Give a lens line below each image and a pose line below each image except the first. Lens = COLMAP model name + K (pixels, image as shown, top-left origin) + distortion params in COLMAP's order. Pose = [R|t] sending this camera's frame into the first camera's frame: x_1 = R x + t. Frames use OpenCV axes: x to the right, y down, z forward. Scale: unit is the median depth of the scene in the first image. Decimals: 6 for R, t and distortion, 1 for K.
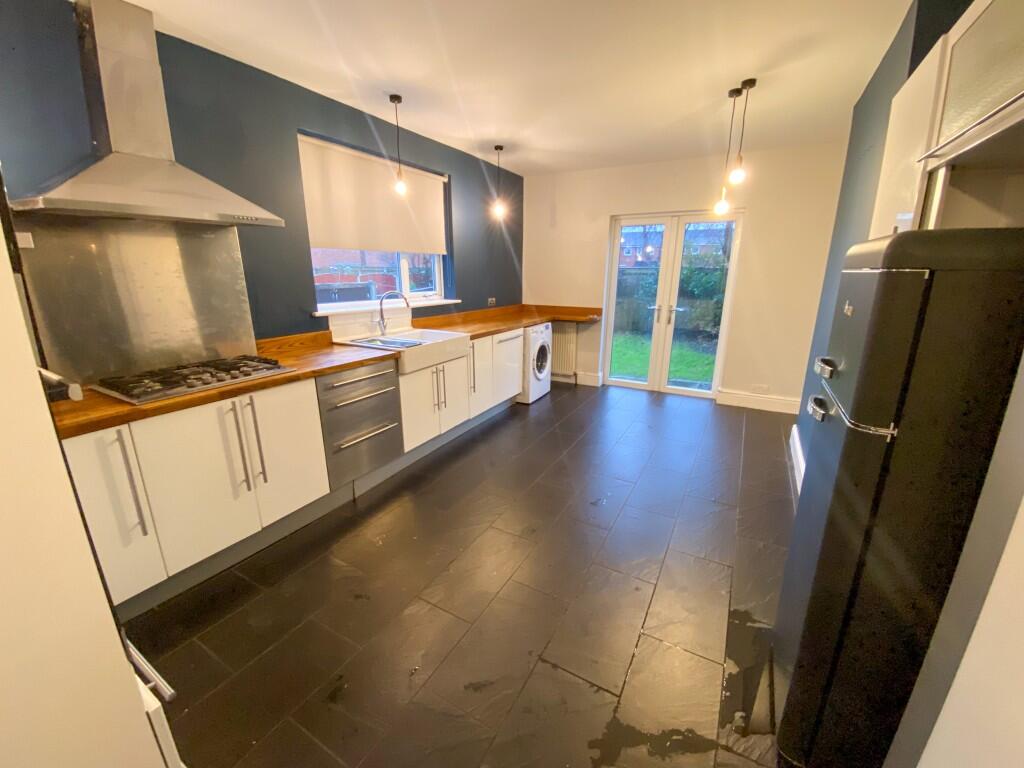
lens RADIAL K [[418.3, 0, 511.0], [0, 418.3, 386.9], [0, 0, 1]] dist [0.032930, -0.029725]
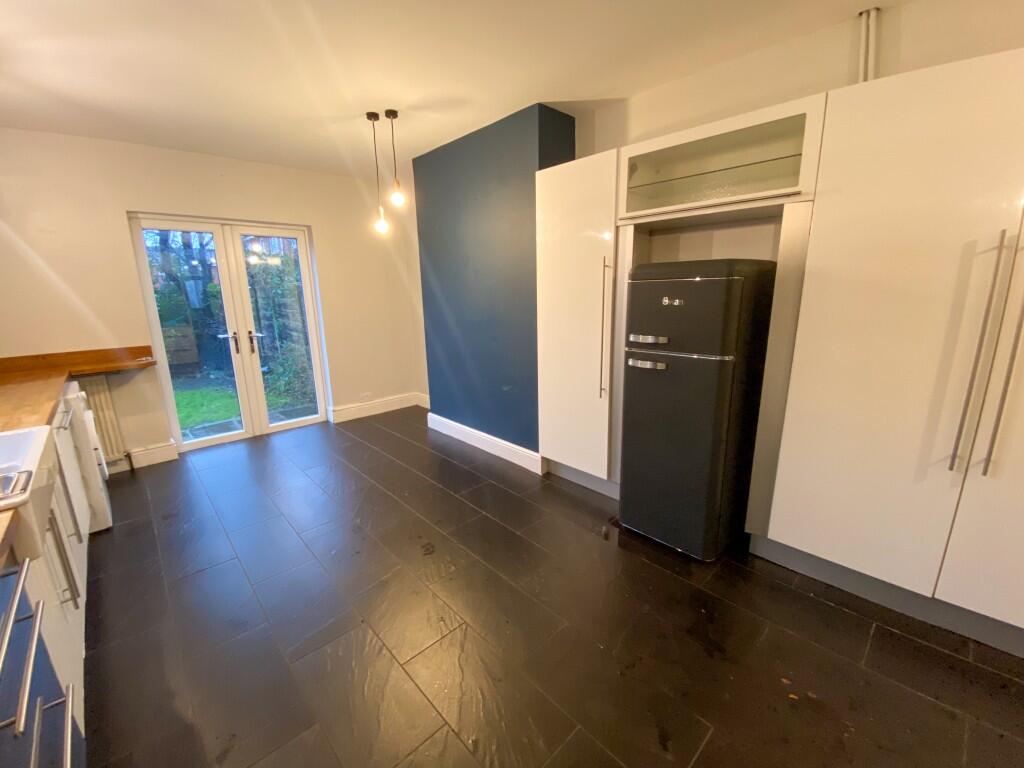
lens RADIAL K [[418.3, 0, 511.0], [0, 418.3, 386.9], [0, 0, 1]] dist [0.032930, -0.029725]
pose [[0.278945, -0.226913, 0.933113, -0.375497], [0.270858, 0.950821, 0.150249, -0.100861], [-0.921317, 0.210830, 0.326688, 0.376615]]
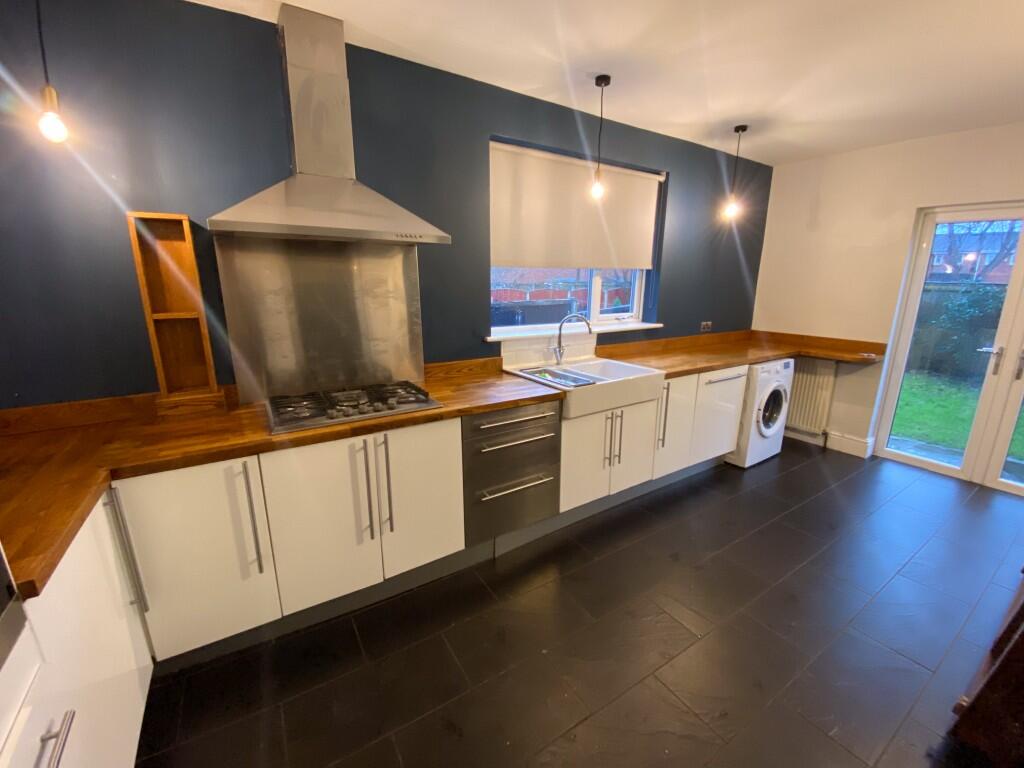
lens RADIAL K [[418.3, 0, 511.0], [0, 418.3, 386.9], [0, 0, 1]] dist [0.032930, -0.029725]
pose [[0.882103, 0.110371, -0.457944, 0.006603], [-0.123824, 0.992304, 0.000647, -0.066219], [0.454491, 0.056134, 0.888981, 0.195729]]
